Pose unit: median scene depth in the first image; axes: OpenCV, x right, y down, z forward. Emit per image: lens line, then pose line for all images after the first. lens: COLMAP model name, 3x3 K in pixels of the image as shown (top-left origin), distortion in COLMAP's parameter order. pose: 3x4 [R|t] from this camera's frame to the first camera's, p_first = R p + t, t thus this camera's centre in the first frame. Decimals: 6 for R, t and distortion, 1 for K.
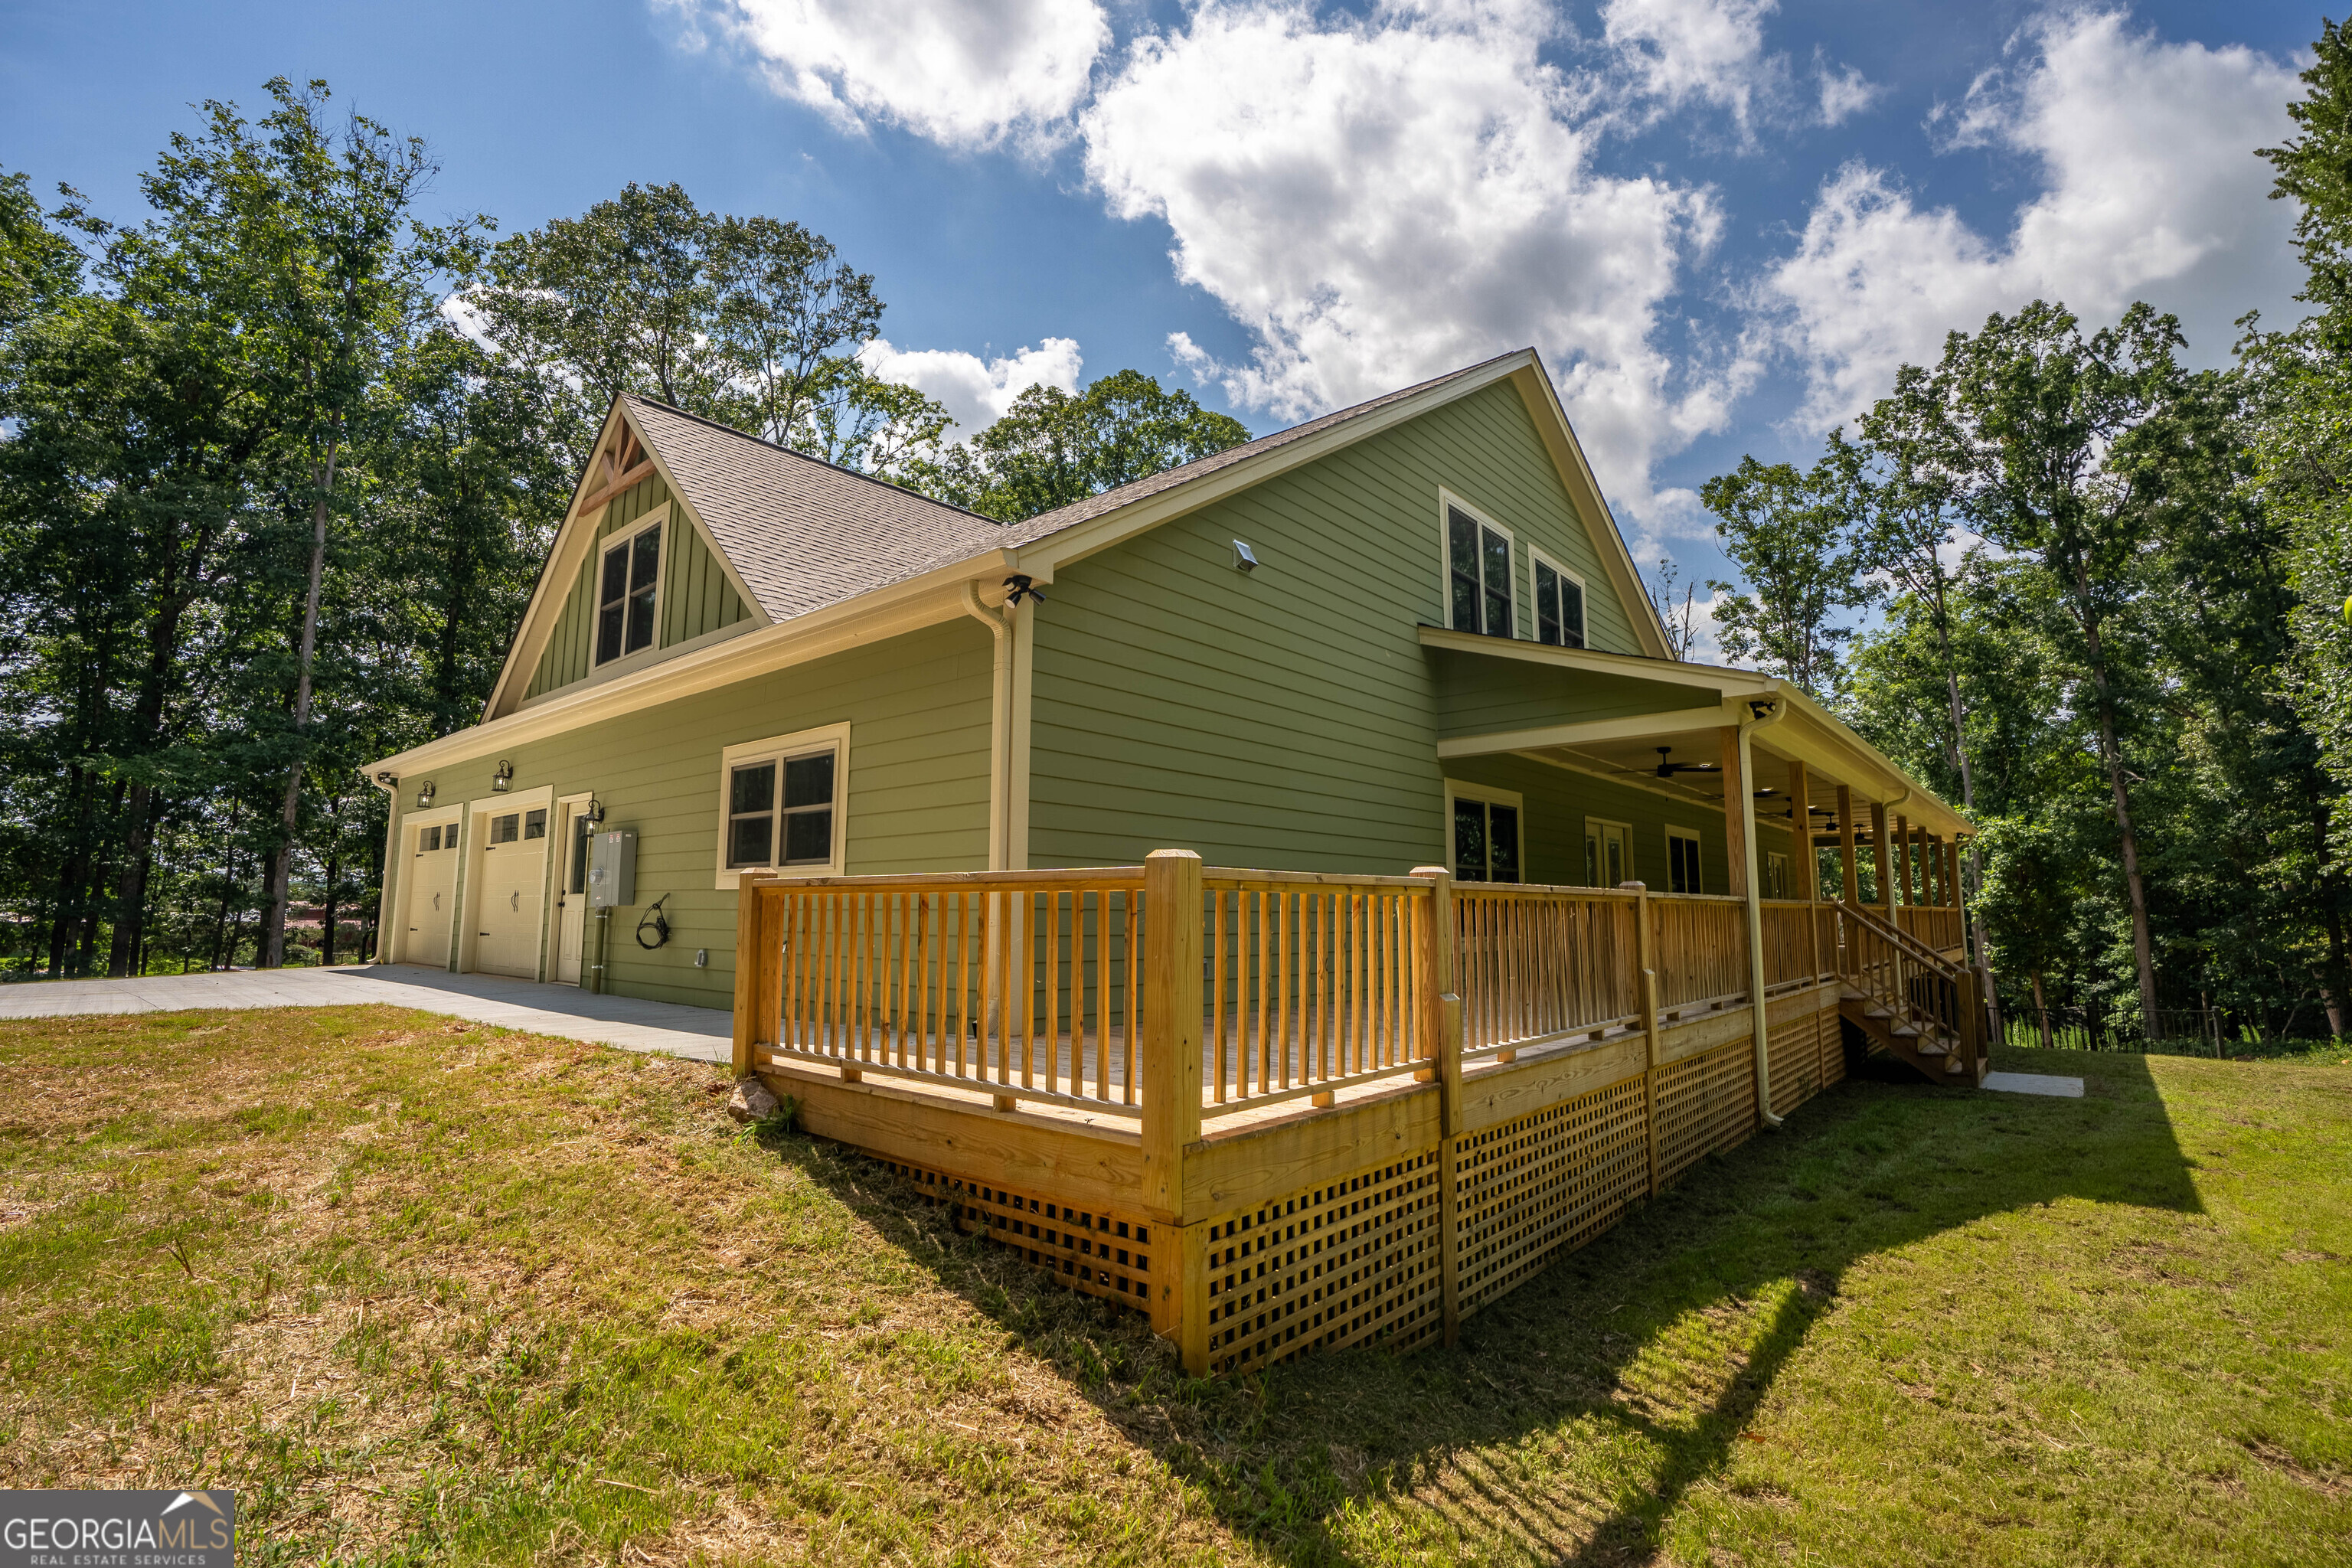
lens RADIAL K [[1092.8, 0, 1185.0], [0, 1092.8, 765.6], [0, 0, 1]] dist [-0.065795, 0.024758]
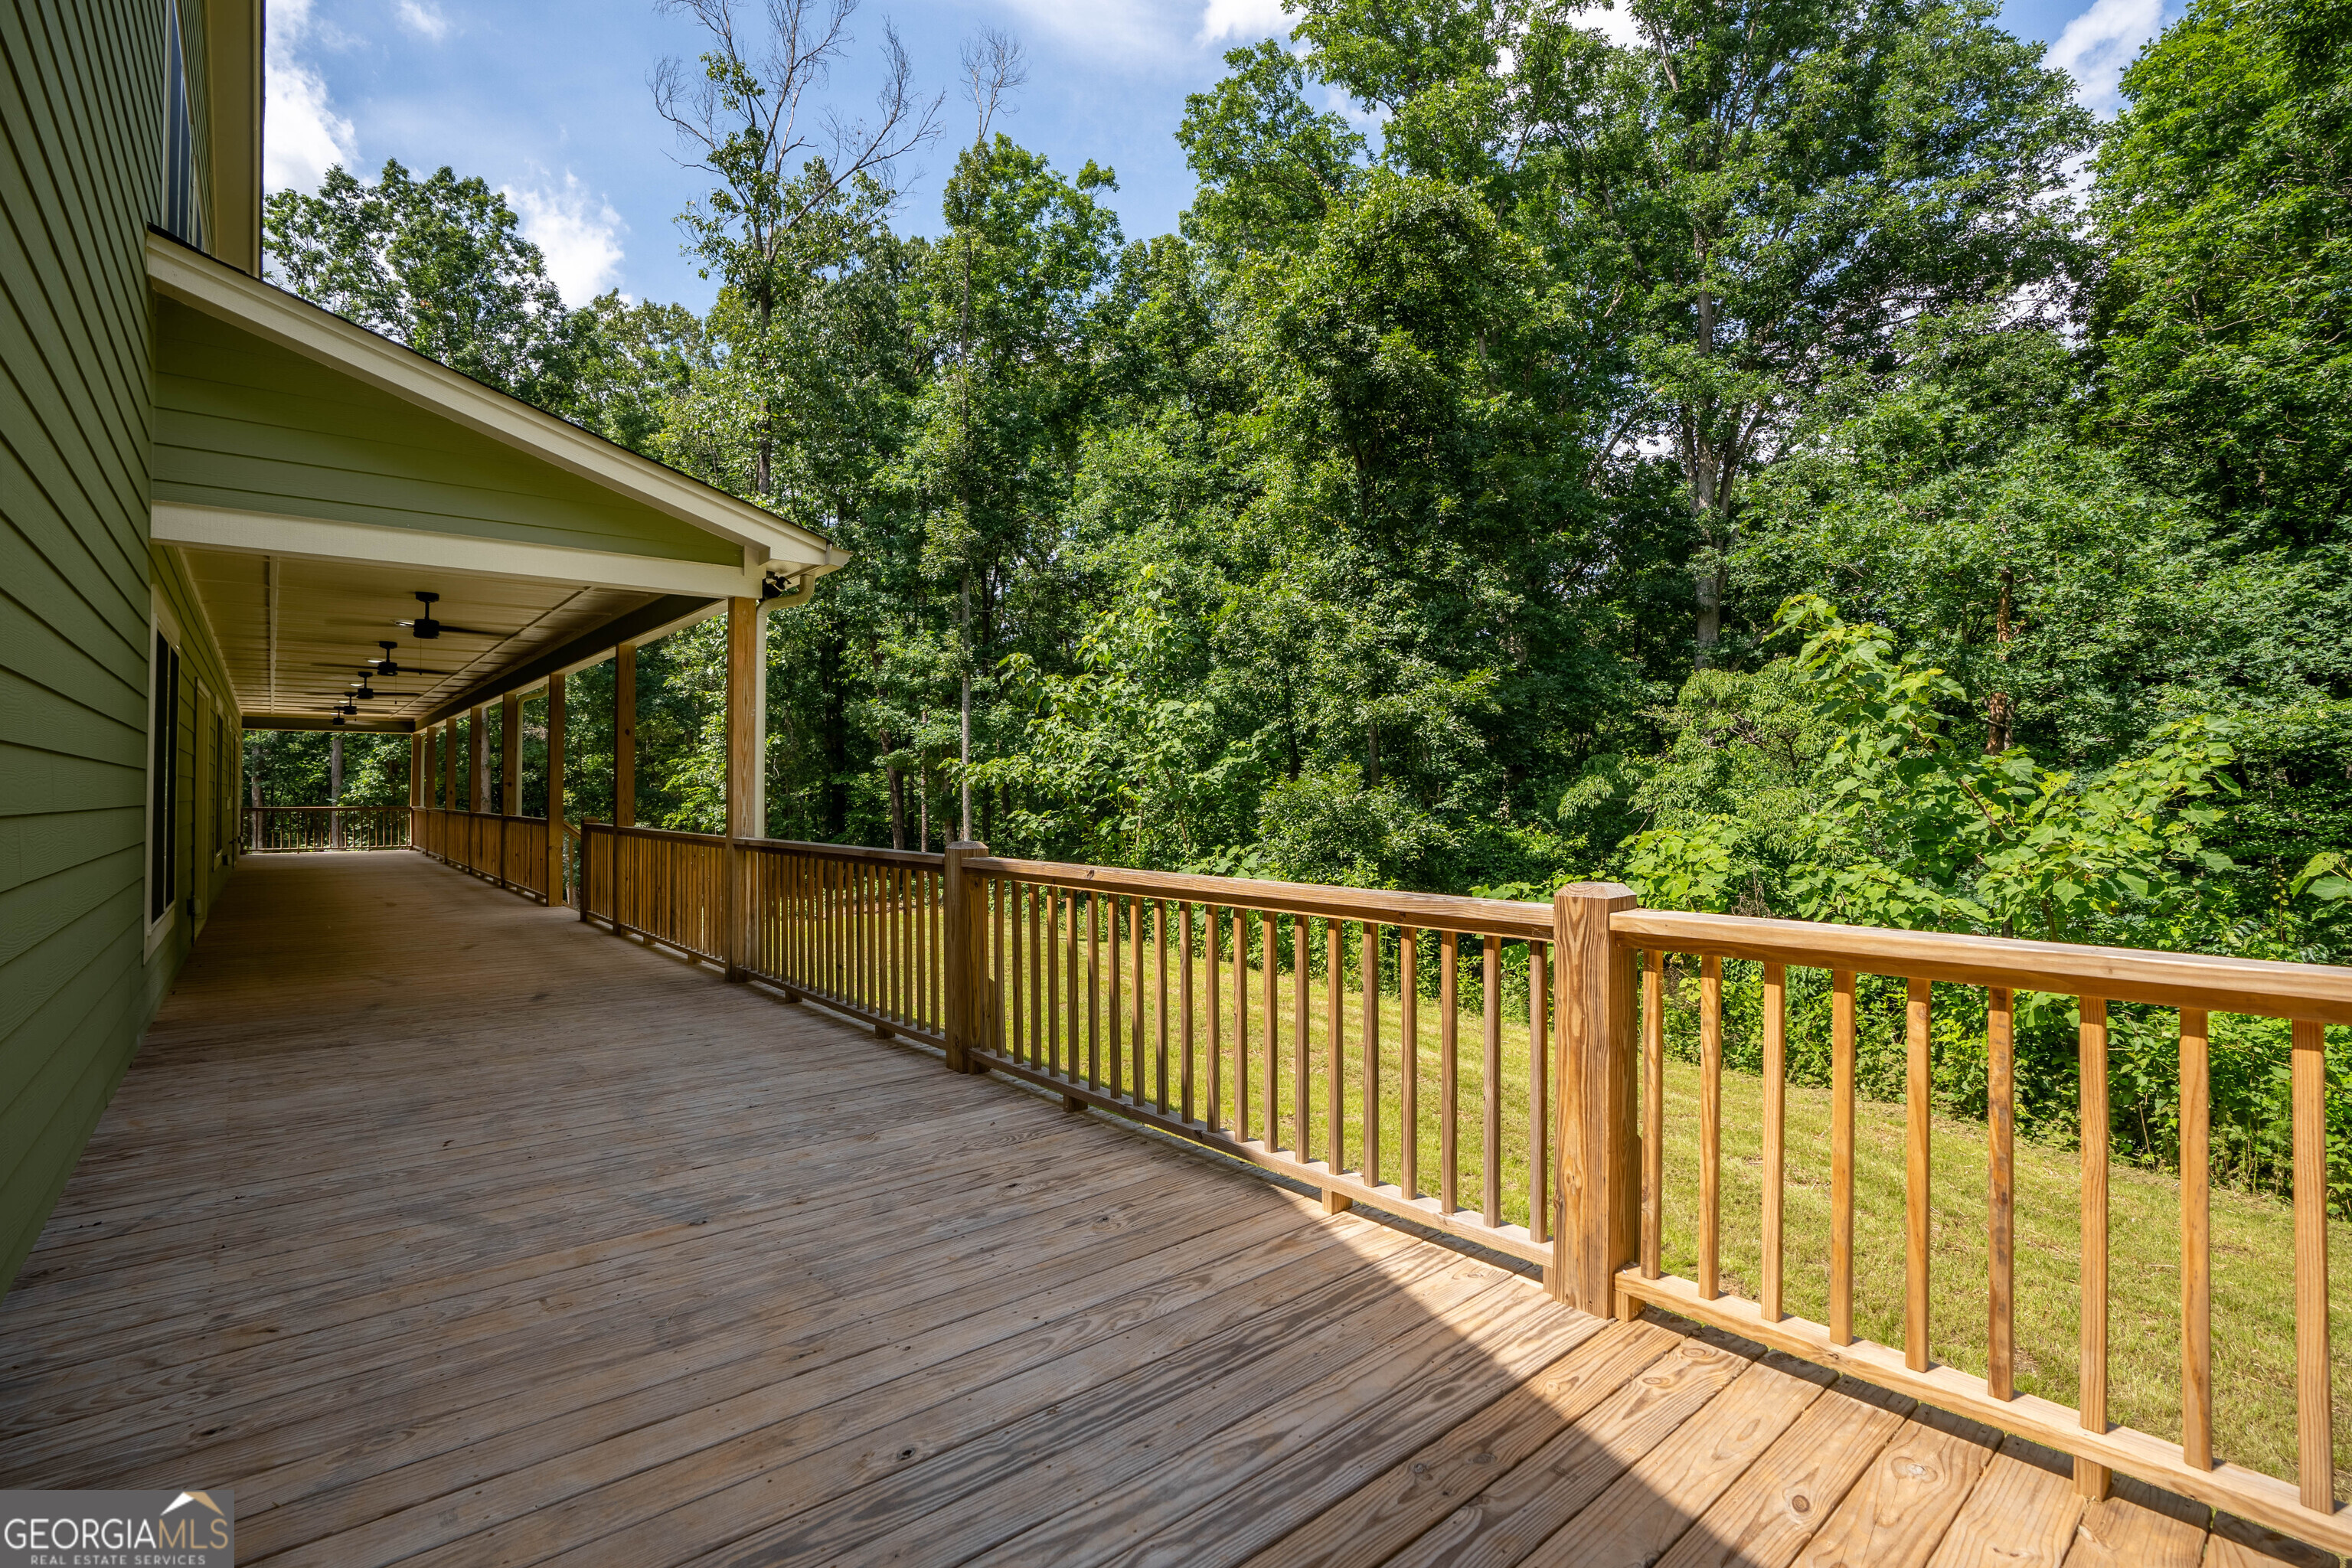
lens RADIAL K [[1092.8, 0, 1185.0], [0, 1092.8, 765.6], [0, 0, 1]] dist [-0.065795, 0.024758]
pose [[0.154509, 0.020217, 0.987785, -0.039029], [-0.131970, 0.991254, 0.000354, 0.008712], [-0.979138, -0.130413, 0.155826, 0.147394]]
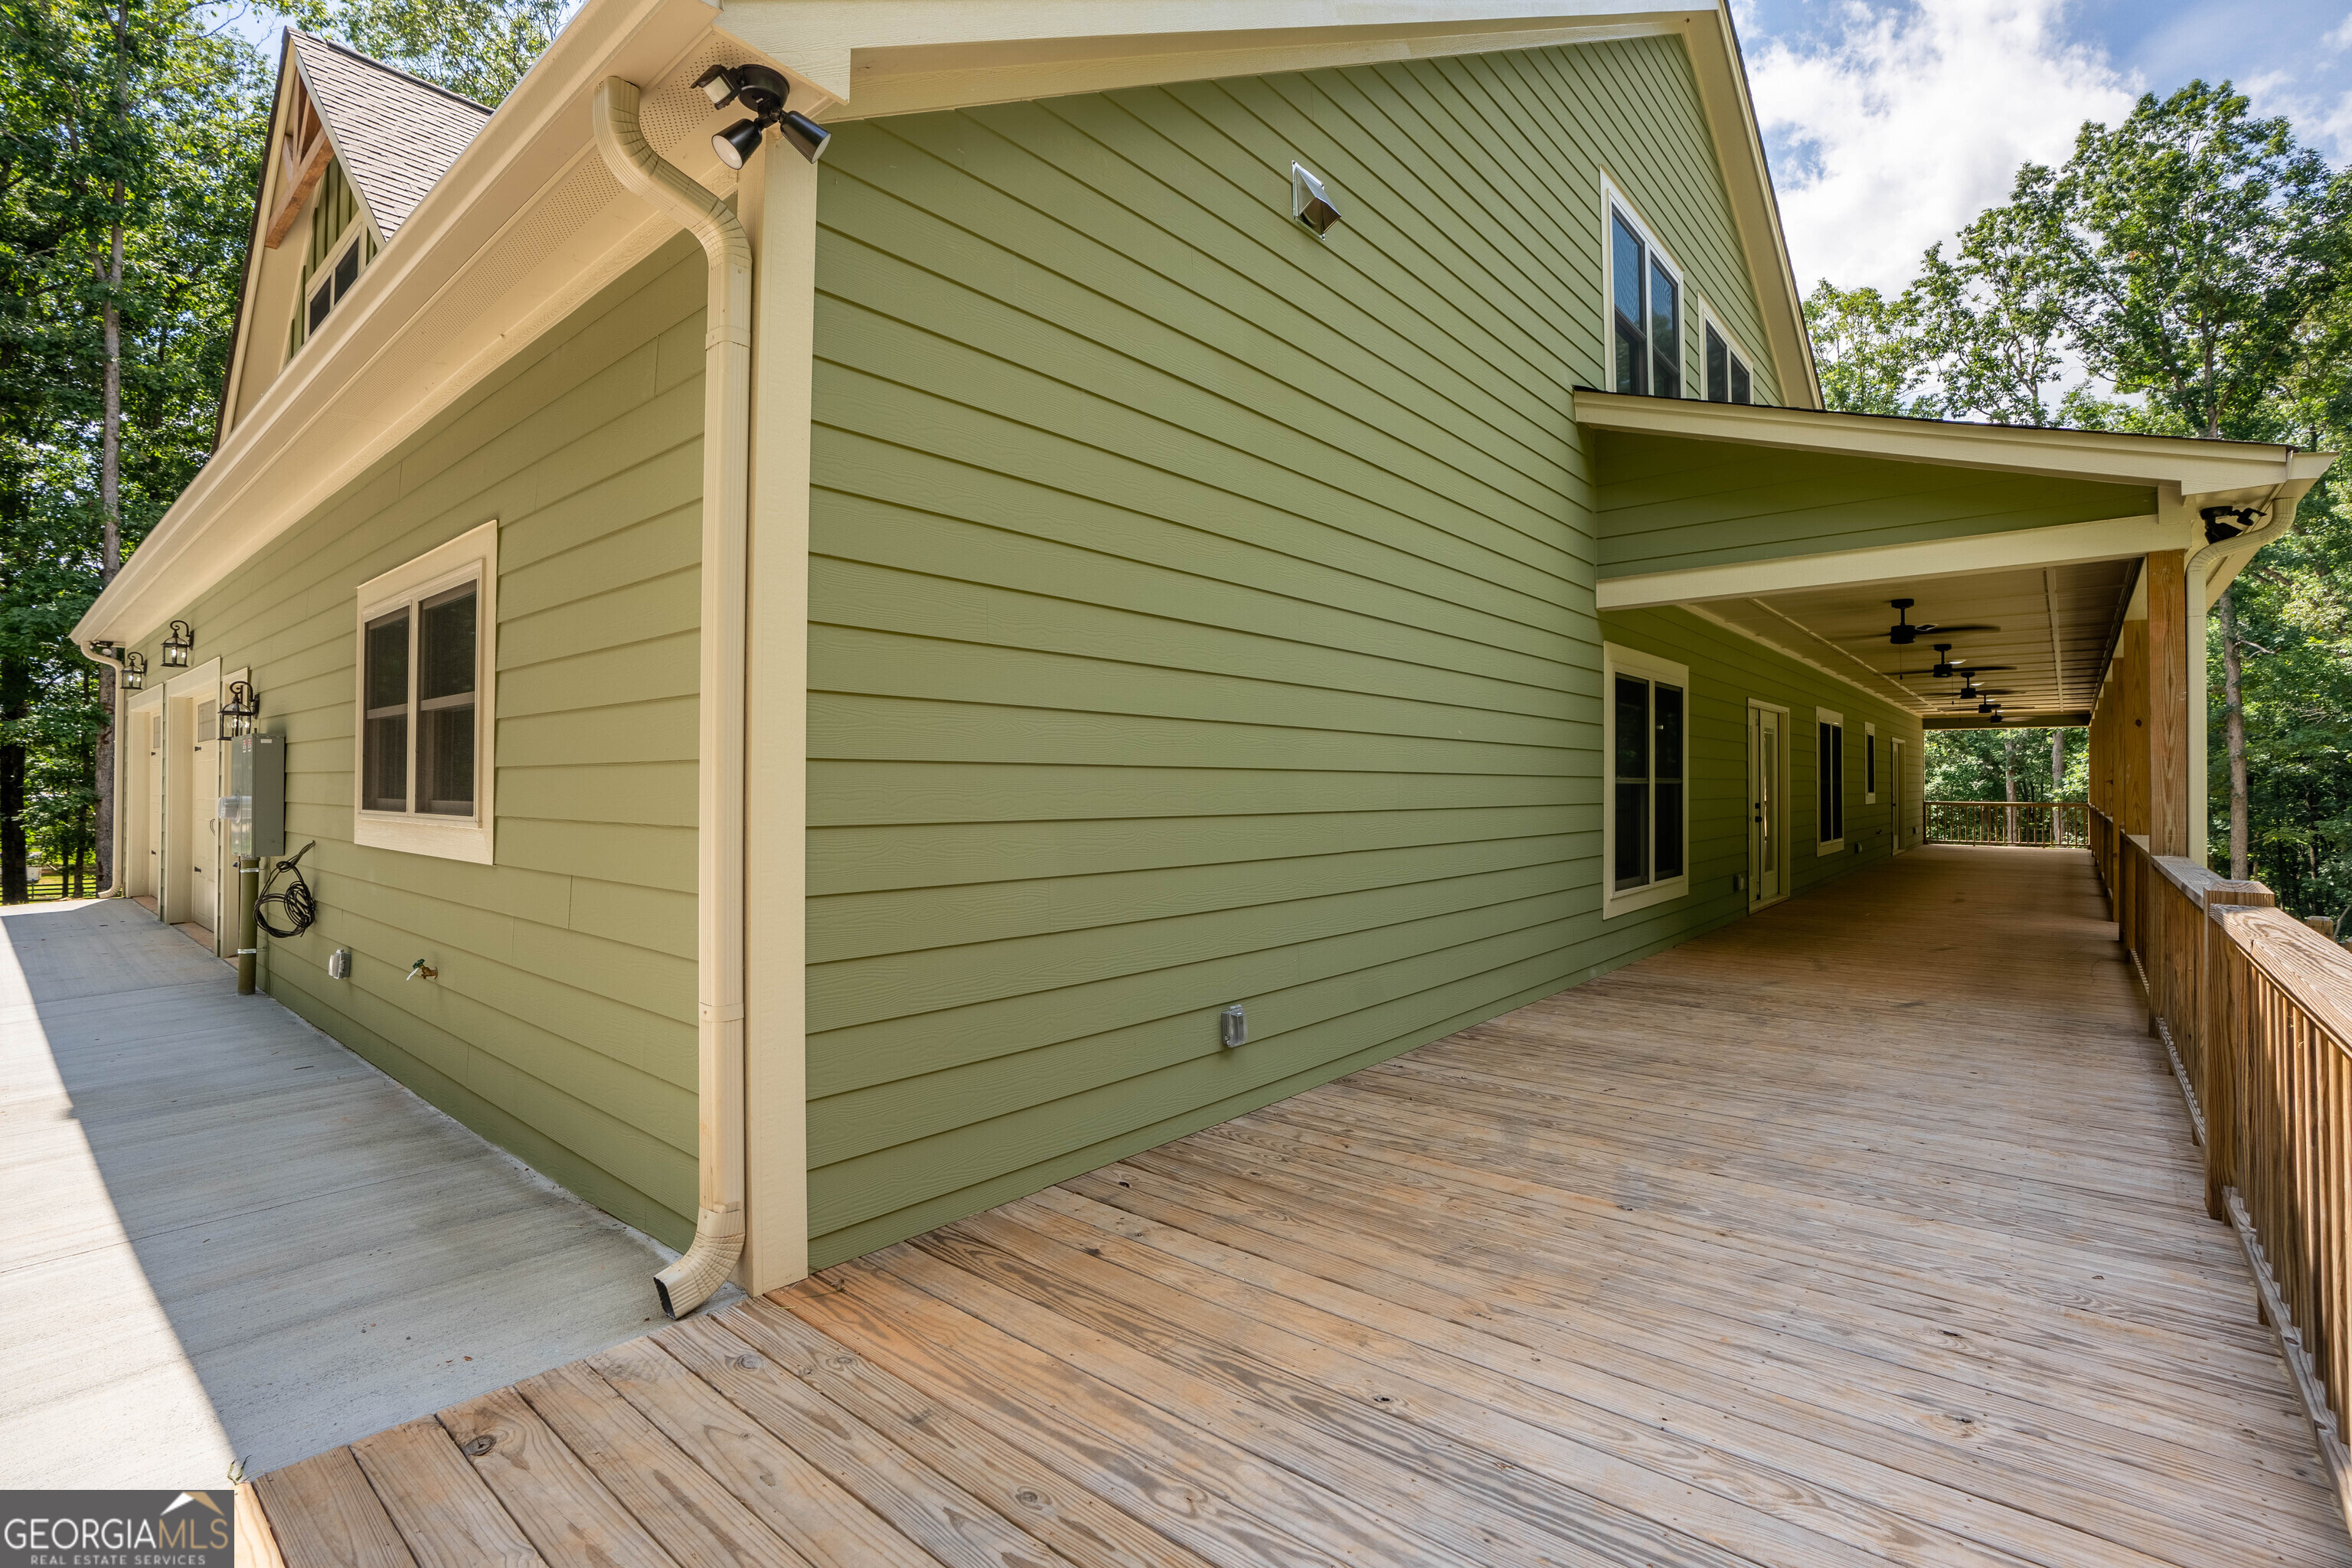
lens RADIAL K [[1092.8, 0, 1185.0], [0, 1092.8, 765.6], [0, 0, 1]] dist [-0.065795, 0.024758]
pose [[0.999994, -0.000256, 0.003398, -0.001709], [-0.000153, 0.992786, 0.119899, 0.002178], [-0.003404, -0.119898, 0.992780, 0.111312]]
